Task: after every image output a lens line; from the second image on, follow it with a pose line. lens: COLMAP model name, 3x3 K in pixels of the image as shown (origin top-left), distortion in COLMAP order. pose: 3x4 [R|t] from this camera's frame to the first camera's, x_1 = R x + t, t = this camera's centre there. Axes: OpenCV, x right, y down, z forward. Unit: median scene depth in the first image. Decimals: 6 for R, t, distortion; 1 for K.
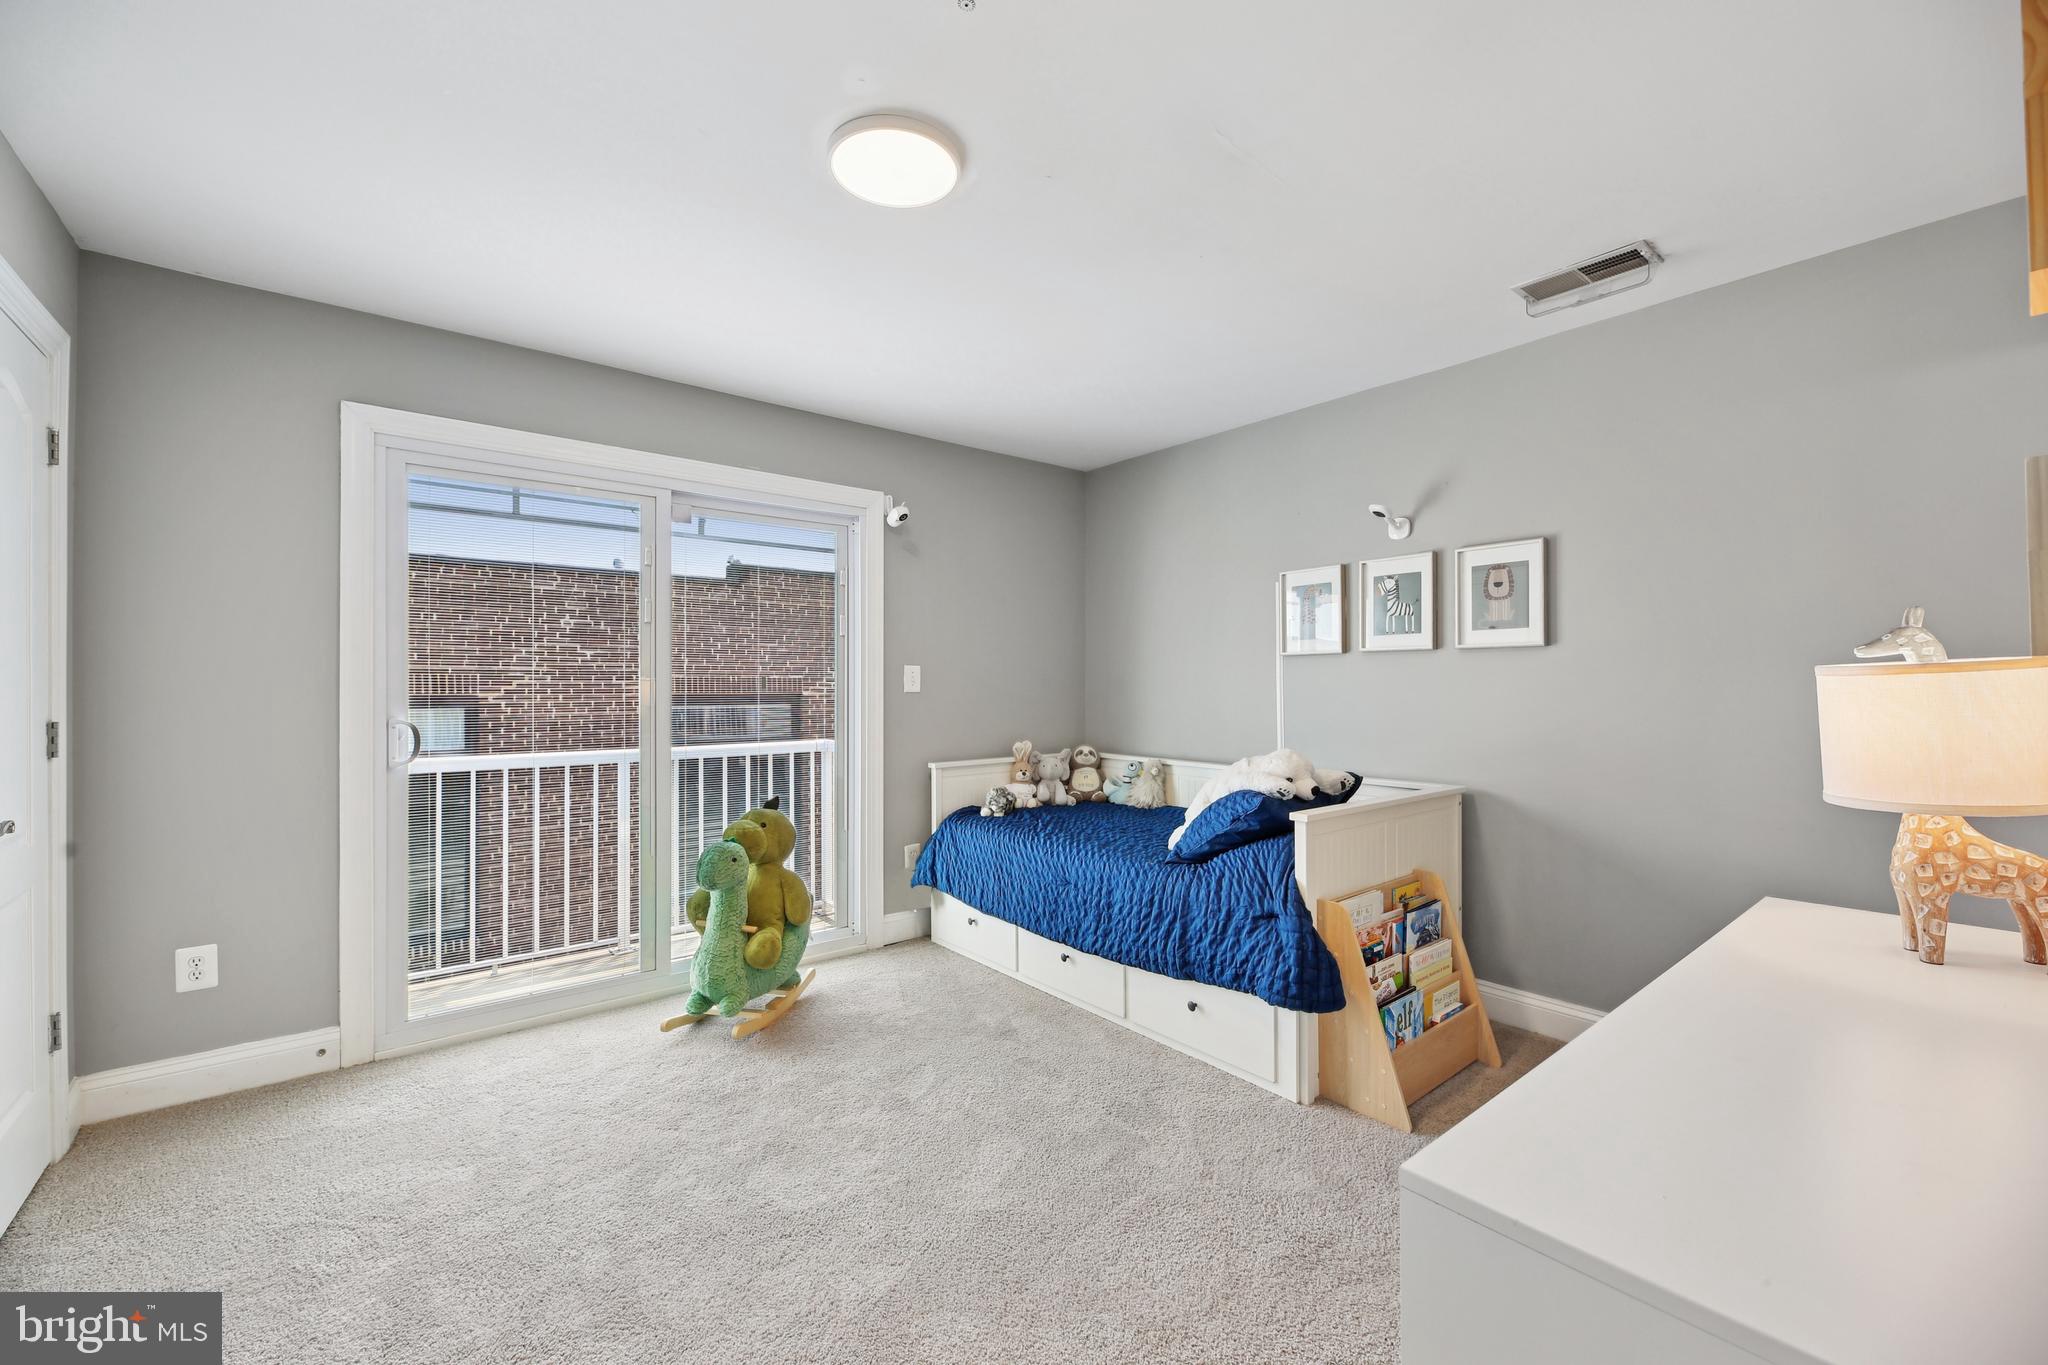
lens RADIAL K [[807.8, 0, 976.5], [0, 807.8, 684.5], [0, 0, 1]] dist [-0.001143, -0.002952]
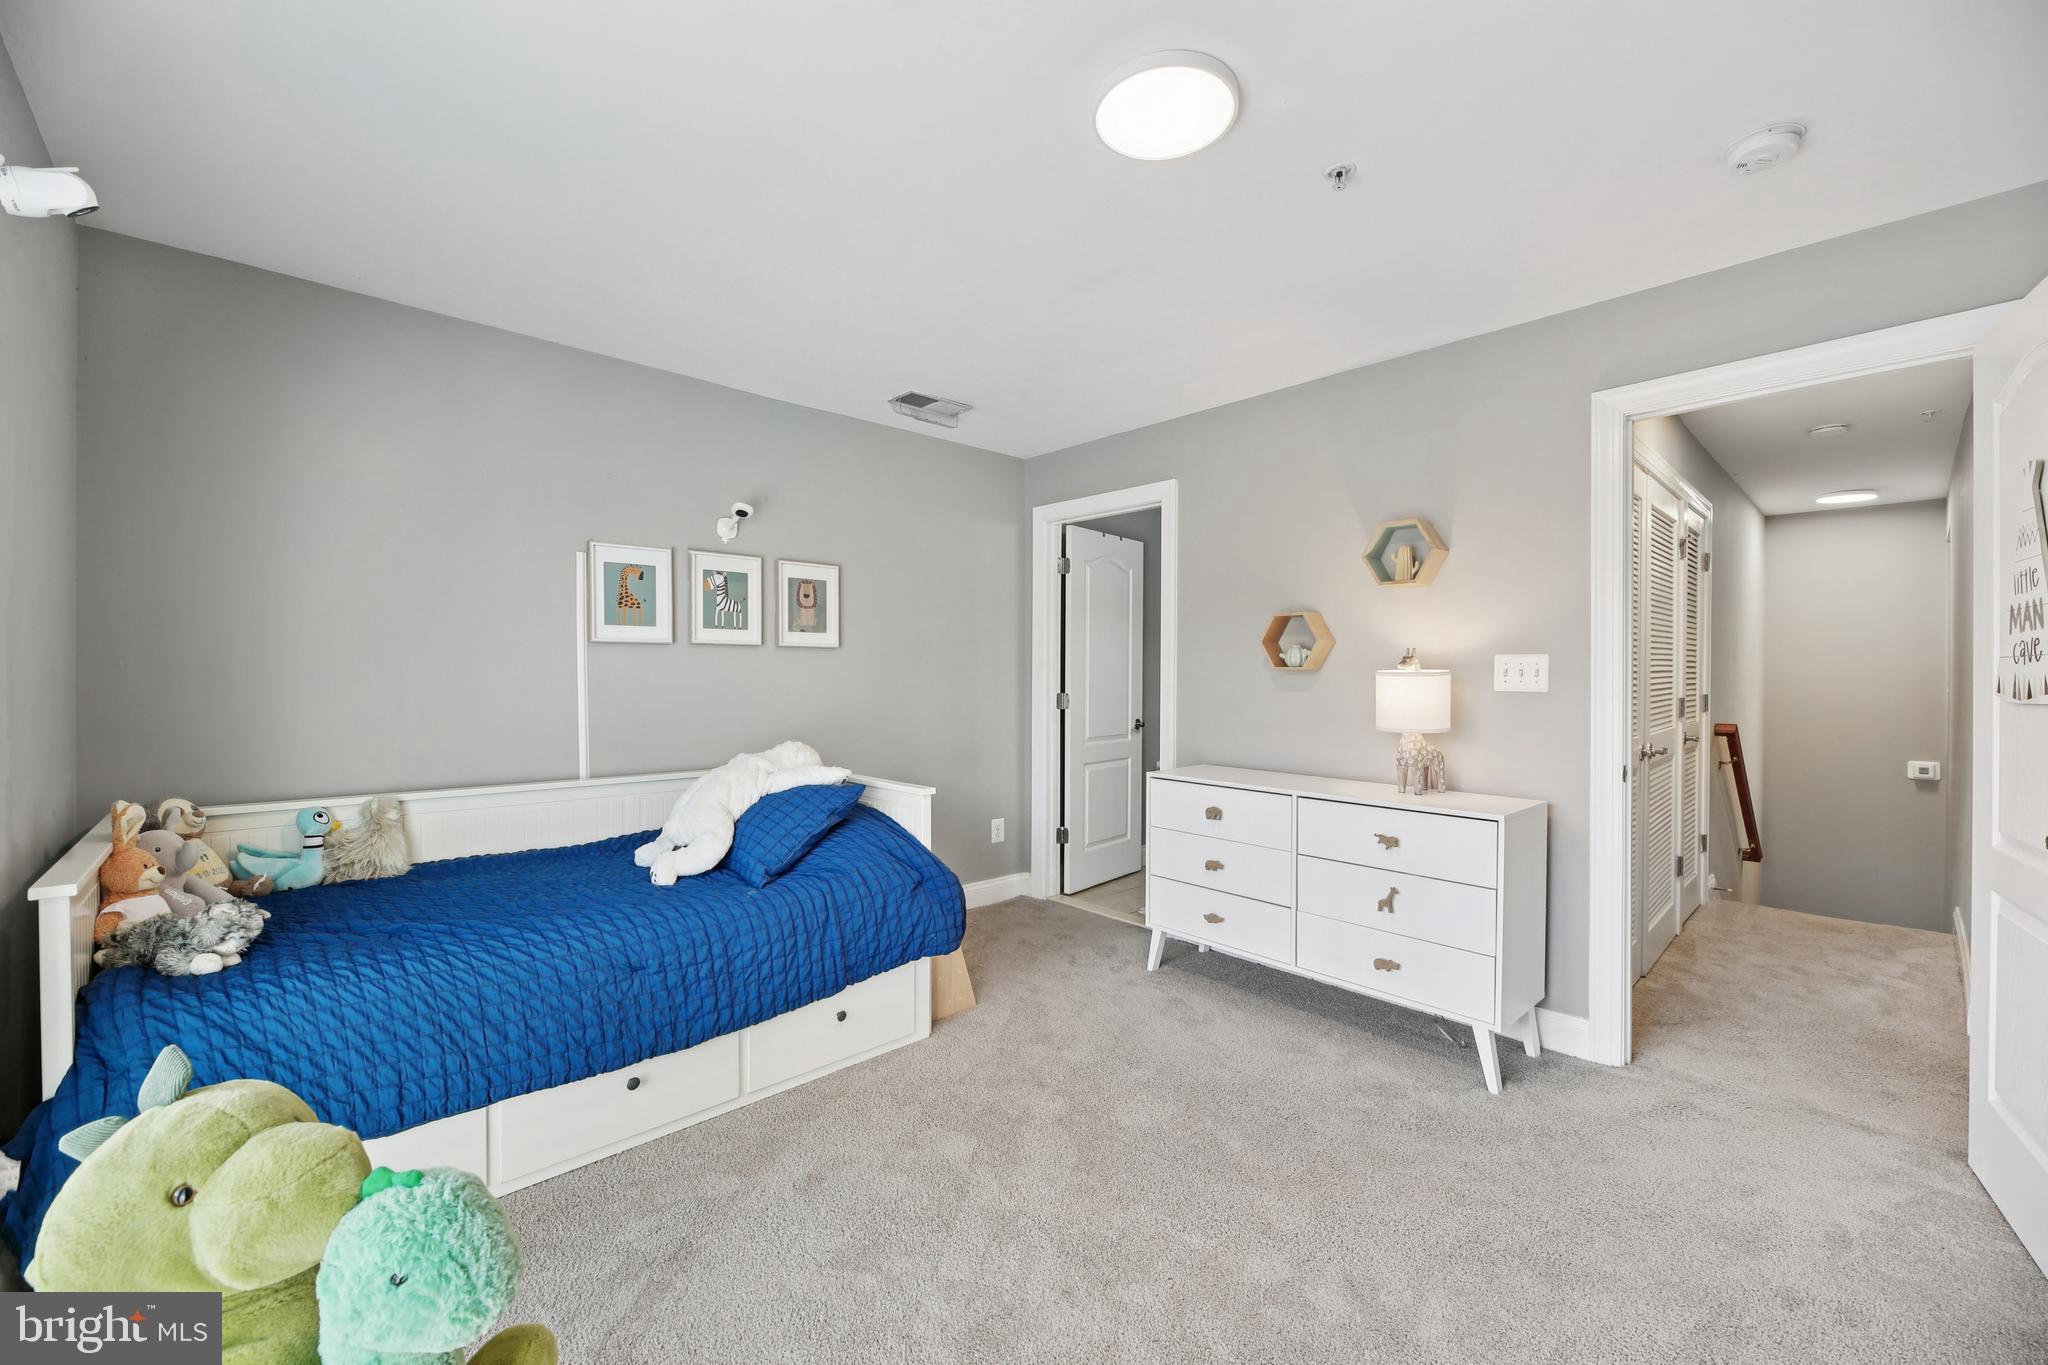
lens RADIAL K [[825.8, 0, 1027.6], [0, 825.8, 690.9], [0, 0, 1]] dist [0.000559, -0.000051]
pose [[-0.102636, -0.016065, 0.994589, -0.600968], [-0.005864, 0.999862, 0.015545, -0.000852], [-0.994702, -0.004236, -0.102717, 0.739912]]
